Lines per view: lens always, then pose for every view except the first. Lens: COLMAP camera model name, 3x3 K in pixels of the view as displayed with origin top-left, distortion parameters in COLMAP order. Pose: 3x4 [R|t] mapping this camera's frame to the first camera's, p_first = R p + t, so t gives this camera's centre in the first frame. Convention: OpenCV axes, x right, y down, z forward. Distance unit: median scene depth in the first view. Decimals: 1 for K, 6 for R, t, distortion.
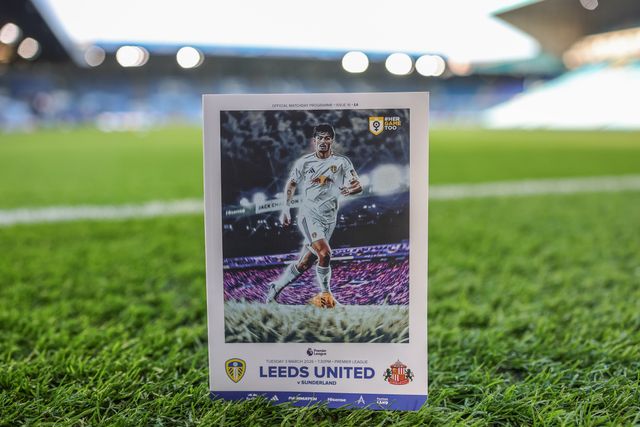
lens RADIAL K [[813.6, 0, 320.0], [0, 813.6, 213.5], [0, 0, 1]] dist [-0.000526, -0.026018]
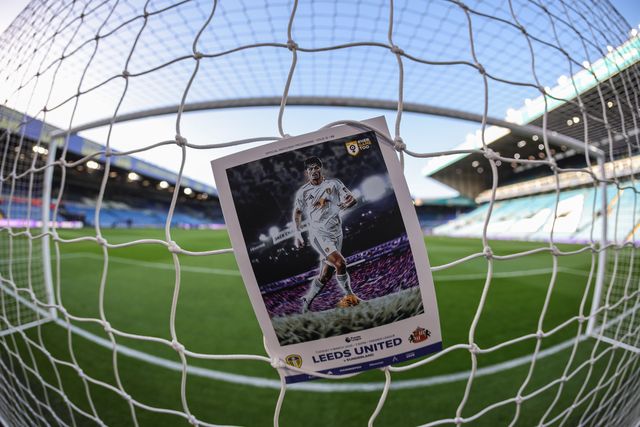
lens RADIAL K [[813.6, 0, 320.0], [0, 813.6, 213.5], [0, 0, 1]] dist [-0.000526, -0.026018]
pose [[0.966061, -0.258296, -0.003089, 0.000049], [0.258124, 0.965740, -0.026802, 0.005862], [0.009906, 0.025096, 0.999636, -0.190973]]
